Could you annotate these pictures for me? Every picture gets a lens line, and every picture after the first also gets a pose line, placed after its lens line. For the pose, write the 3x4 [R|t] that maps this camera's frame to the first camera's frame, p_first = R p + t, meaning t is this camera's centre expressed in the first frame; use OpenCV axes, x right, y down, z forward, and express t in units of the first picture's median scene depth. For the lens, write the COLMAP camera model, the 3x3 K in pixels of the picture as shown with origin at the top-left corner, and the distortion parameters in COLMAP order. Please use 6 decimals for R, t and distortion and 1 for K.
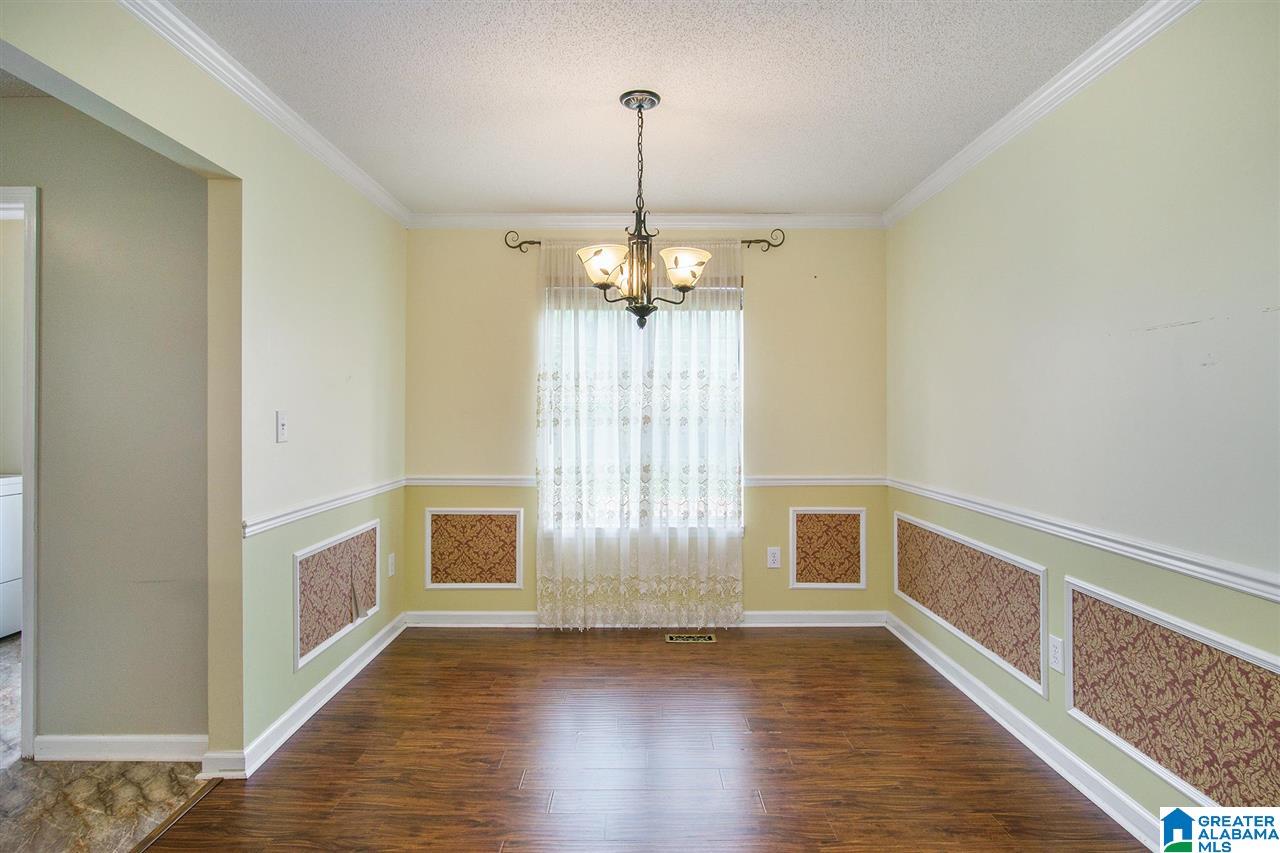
lens RADIAL K [[712.2, 0, 639.0], [0, 712.2, 419.6], [0, 0, 1]] dist [-0.021460, 0.006748]
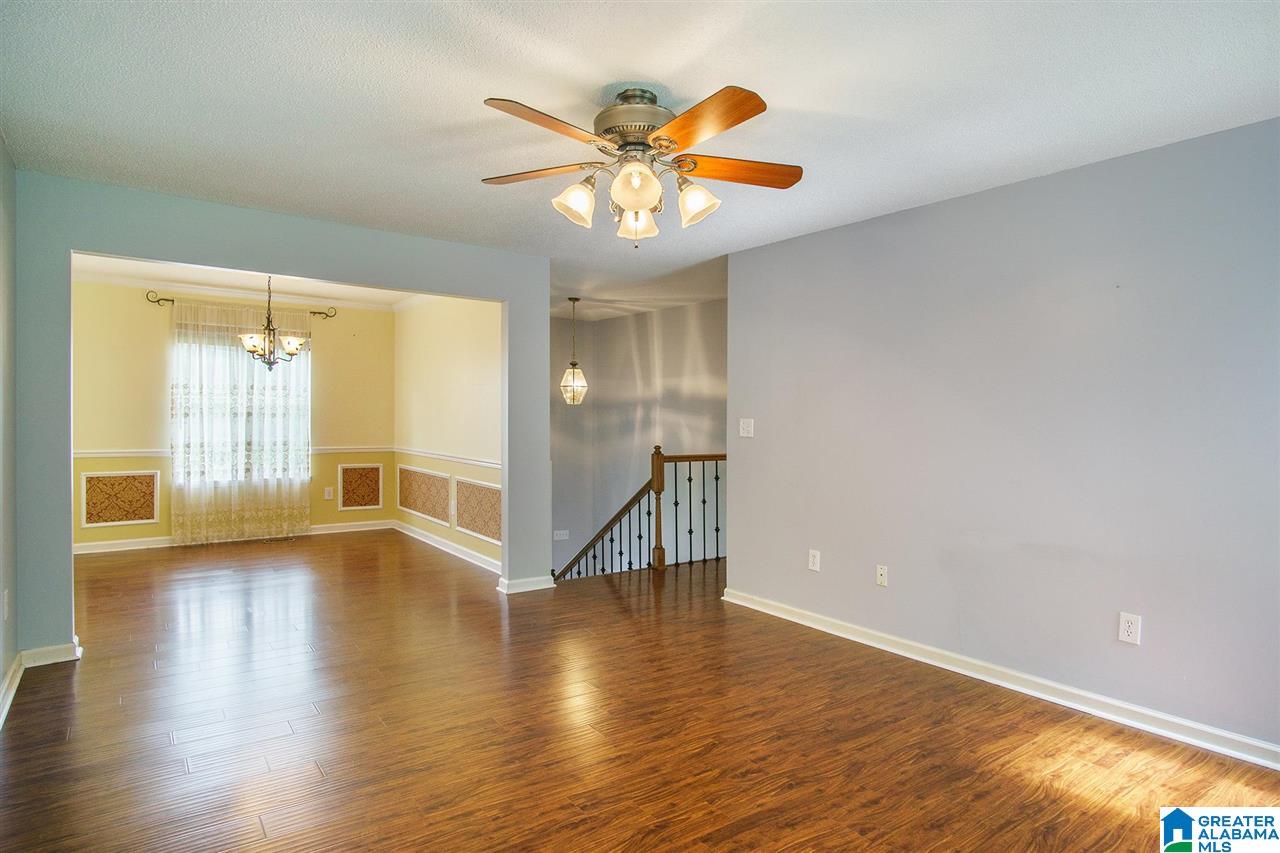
lens RADIAL K [[712.2, 0, 616.8], [0, 712.2, 429.3], [0, 0, 1]] dist [-0.021460, 0.006748]
pose [[0.829143, -0.002656, 0.559030, -0.201575], [-0.005027, 0.999913, 0.012208, 0.010959], [-0.559013, -0.012932, 0.829058, -0.851528]]
